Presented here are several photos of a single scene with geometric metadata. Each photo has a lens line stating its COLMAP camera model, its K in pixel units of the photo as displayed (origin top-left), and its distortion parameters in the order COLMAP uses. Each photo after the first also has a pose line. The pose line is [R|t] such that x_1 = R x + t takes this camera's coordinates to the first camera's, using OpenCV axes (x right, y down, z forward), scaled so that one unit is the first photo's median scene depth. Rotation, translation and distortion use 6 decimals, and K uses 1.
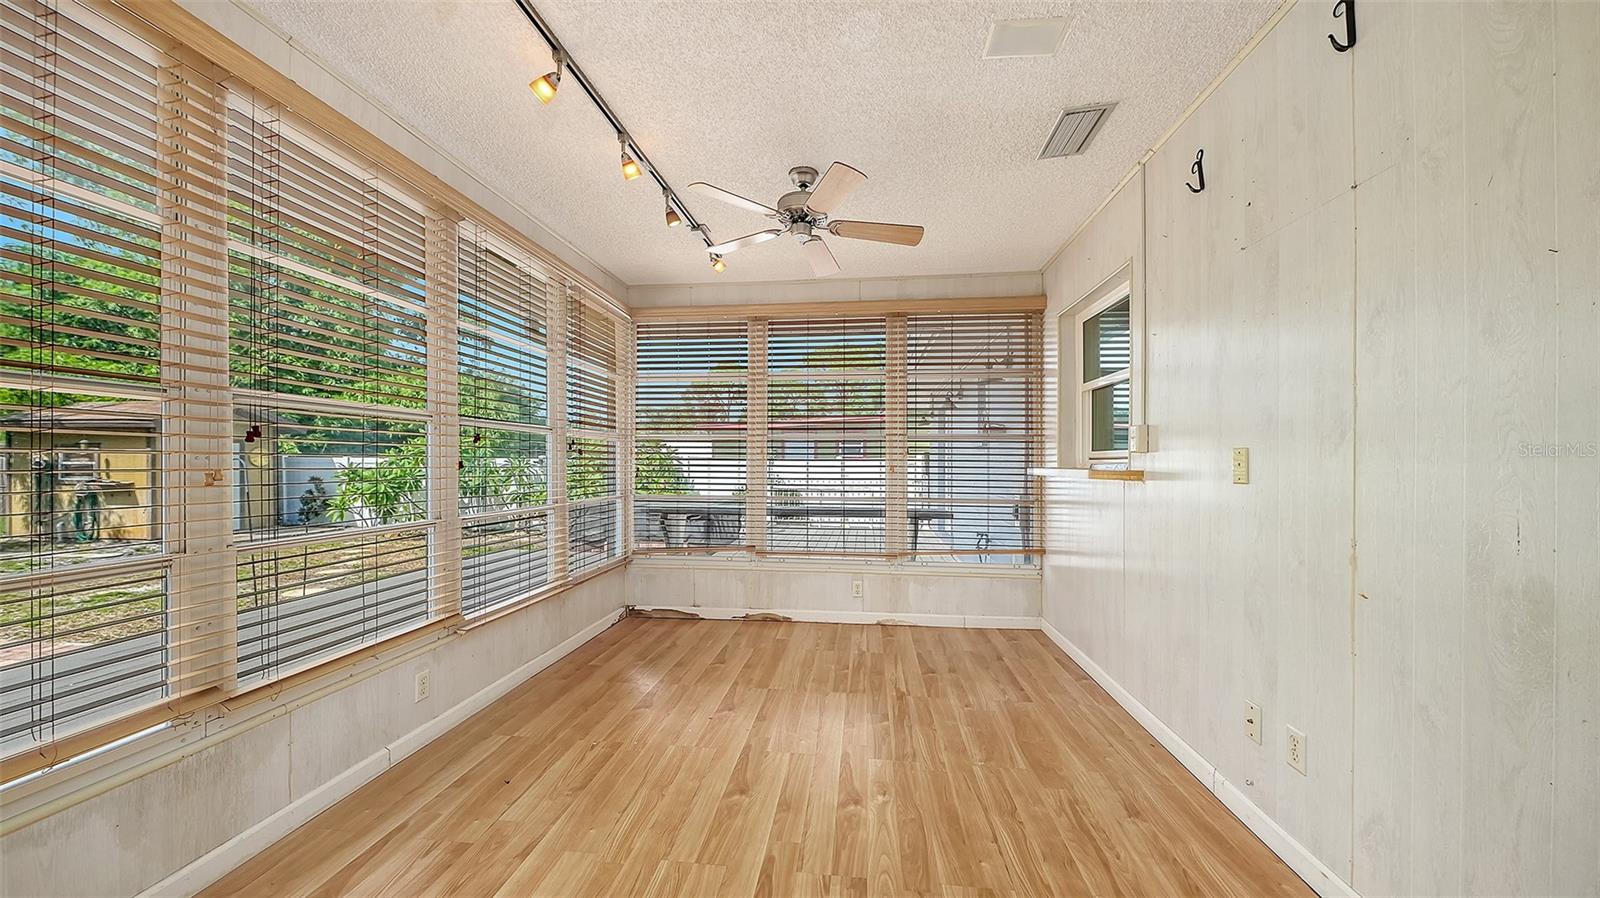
lens RADIAL K [[559.4, 0, 799.6], [0, 559.4, 455.8], [0, 0, 1]] dist [-0.005102, -0.000051]
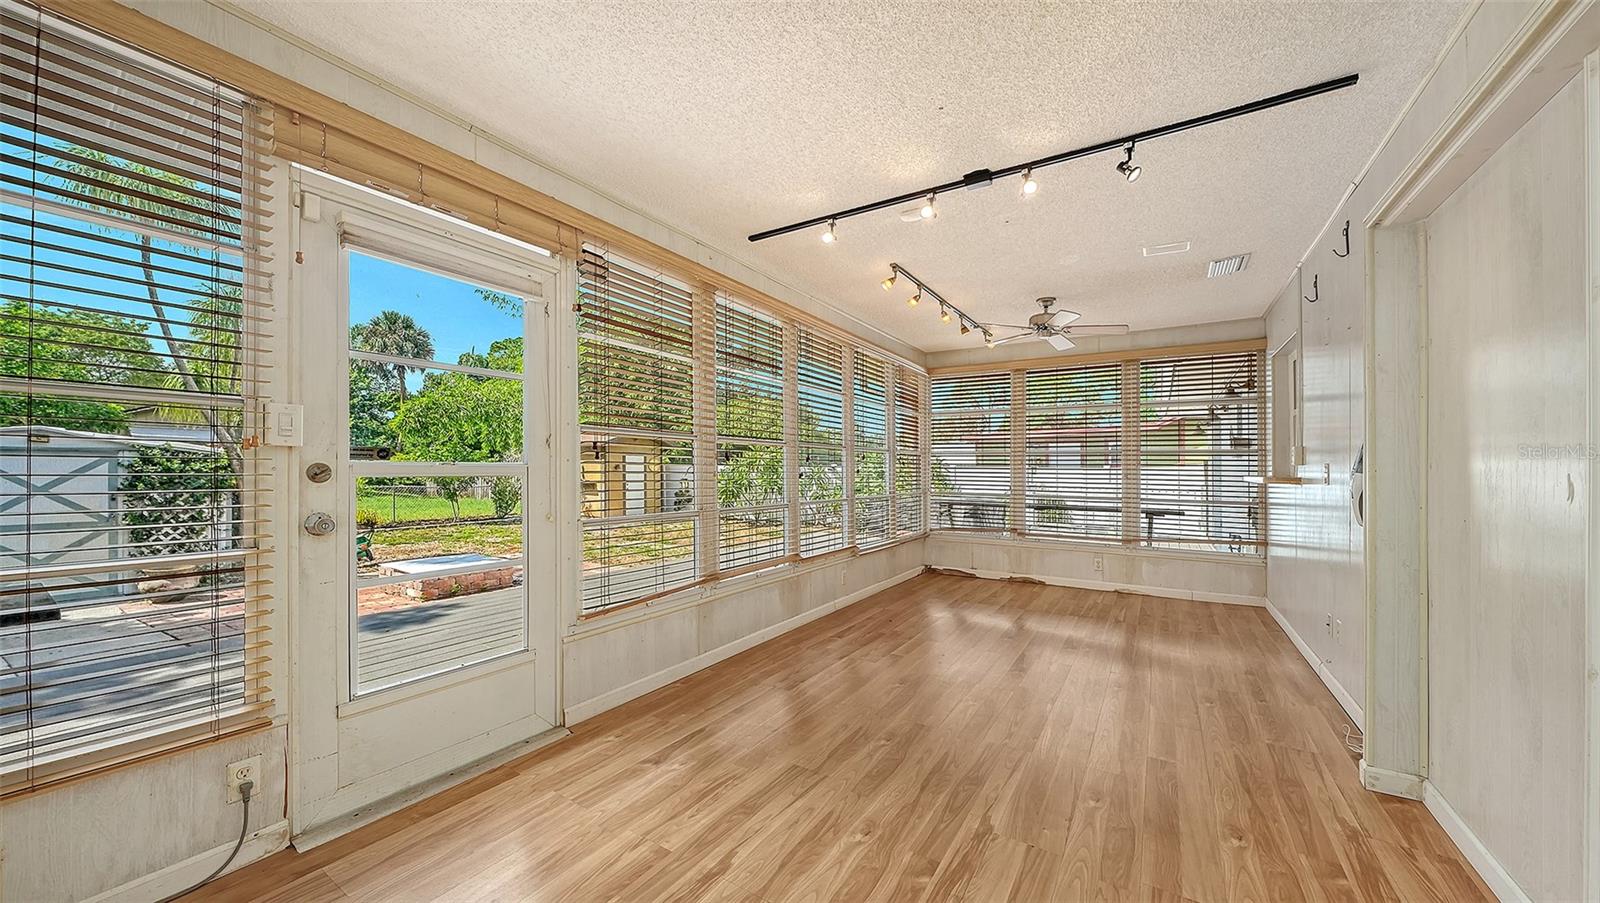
lens RADIAL K [[564.2, 0, 786.1], [0, 564.2, 459.4], [0, 0, 1]] dist [-0.006300, -0.000457]
pose [[0.891966, -0.003370, -0.452090, 0.046023], [0.000561, 0.999980, -0.006347, -0.007841], [0.452103, 0.005407, 0.891950, -0.552079]]
